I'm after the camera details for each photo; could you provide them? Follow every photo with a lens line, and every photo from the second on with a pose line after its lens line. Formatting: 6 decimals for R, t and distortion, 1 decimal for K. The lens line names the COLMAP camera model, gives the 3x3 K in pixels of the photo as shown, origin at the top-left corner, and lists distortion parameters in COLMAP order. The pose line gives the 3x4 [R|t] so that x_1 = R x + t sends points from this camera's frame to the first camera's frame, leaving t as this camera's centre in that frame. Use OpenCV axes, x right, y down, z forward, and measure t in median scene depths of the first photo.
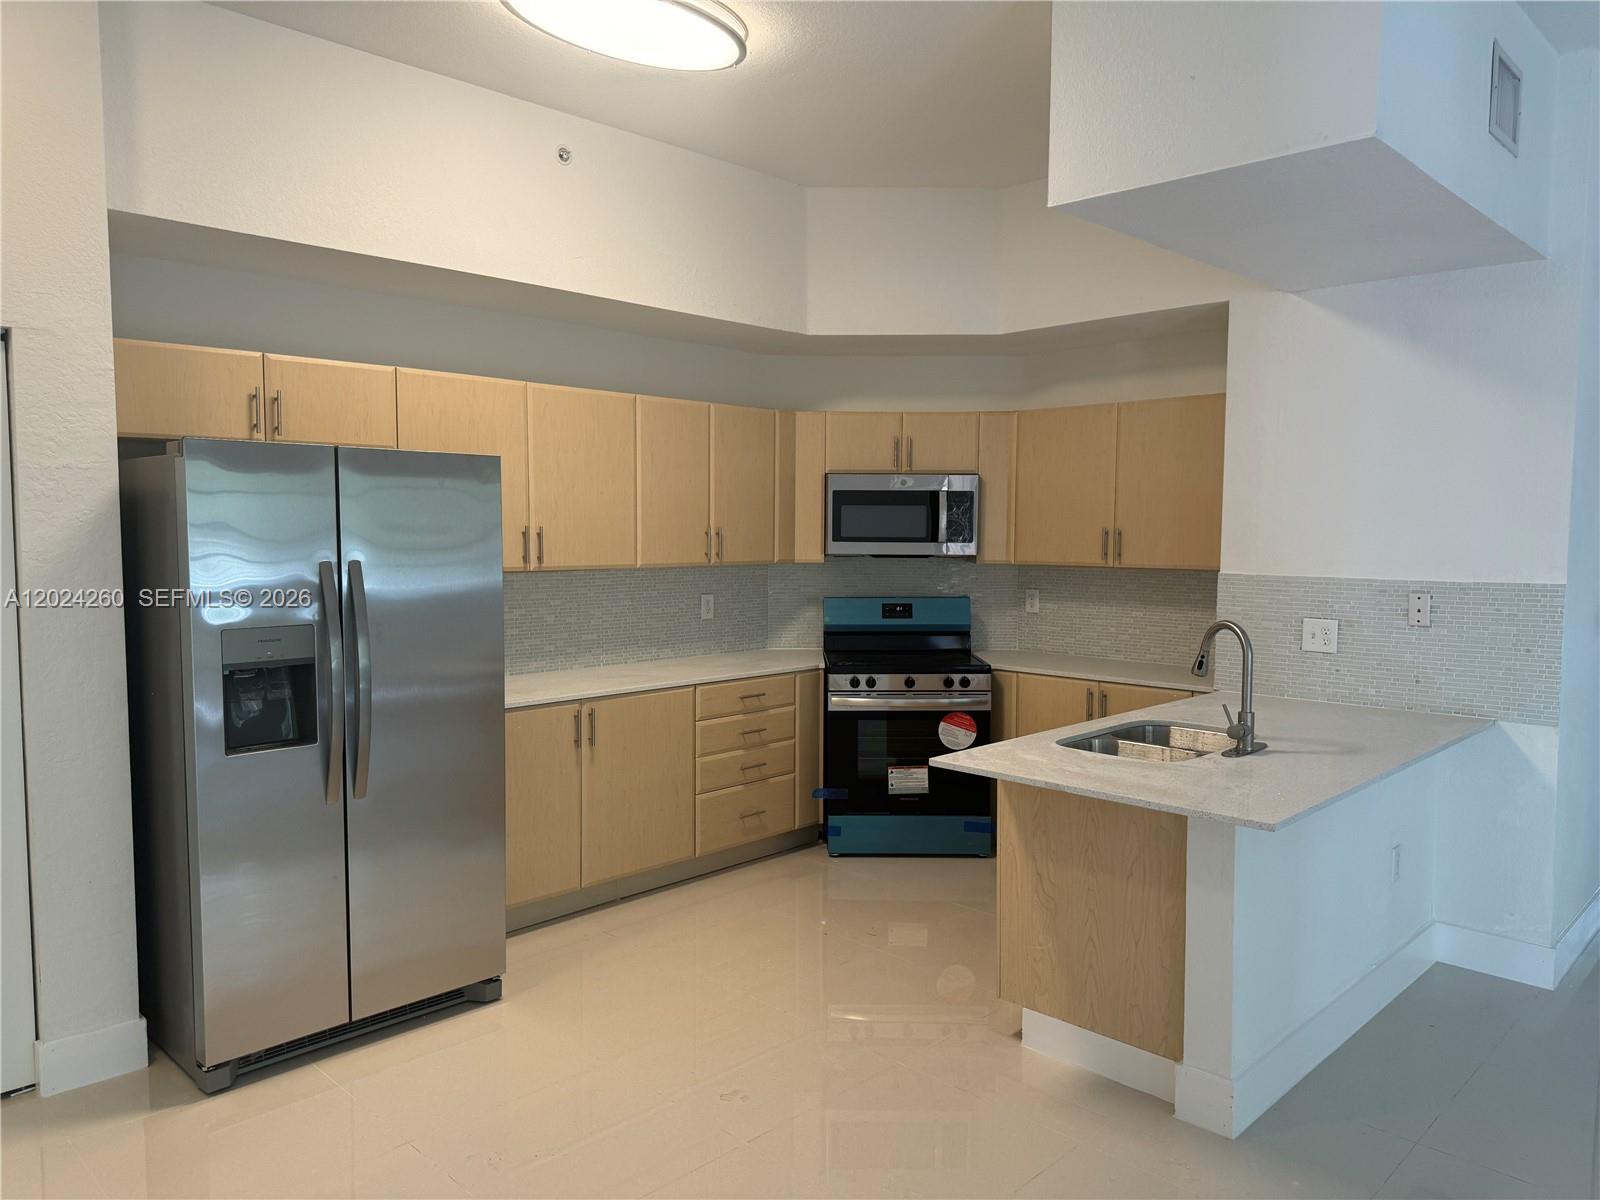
lens RADIAL K [[1140.2, 0, 801.2], [0, 1140.2, 607.8], [0, 0, 1]] dist [0.134928, -0.205216]
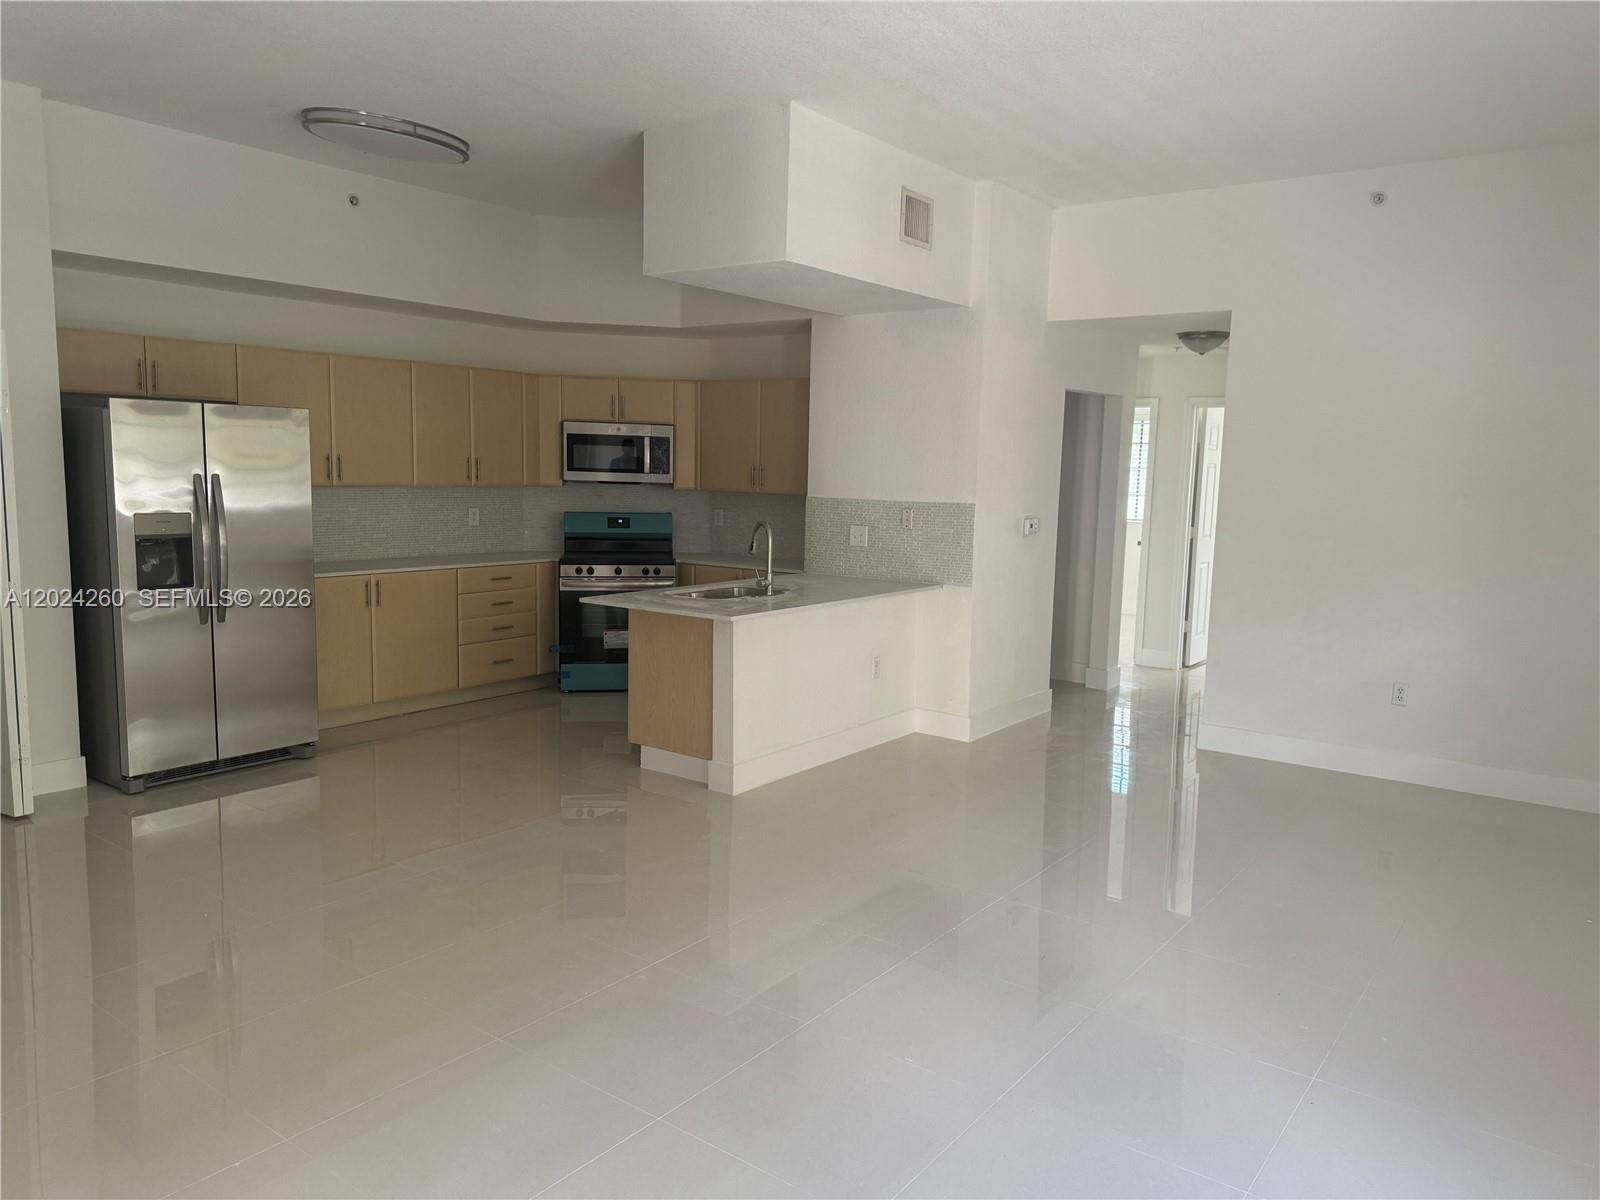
lens RADIAL K [[1140.2, 0, 801.2], [0, 1140.2, 607.8], [0, 0, 1]] dist [0.134928, -0.205216]
pose [[0.990681, 0.001243, 0.136196, 0.126614], [-0.009036, 0.998355, 0.056610, 0.028095], [-0.135901, -0.057313, 0.989063, -0.451418]]
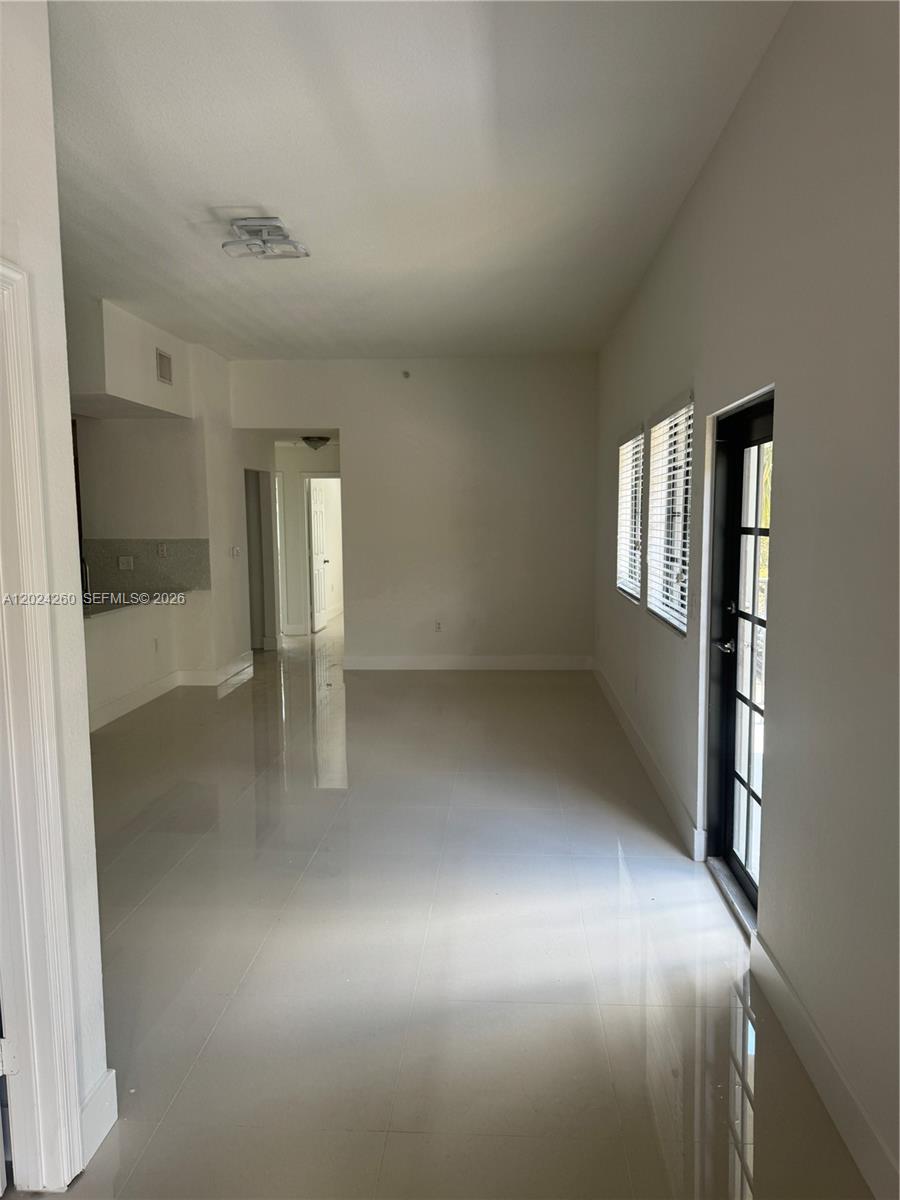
lens RADIAL K [[855.1, 0, 449.2], [0, 855.1, 616.2], [0, 0, 1]] dist [0.134928, -0.205216]
pose [[0.762454, -0.086550, 0.641227, -0.176428], [0.055668, 0.996113, 0.068258, 0.039349], [-0.644643, -0.016348, 0.764309, -0.686250]]
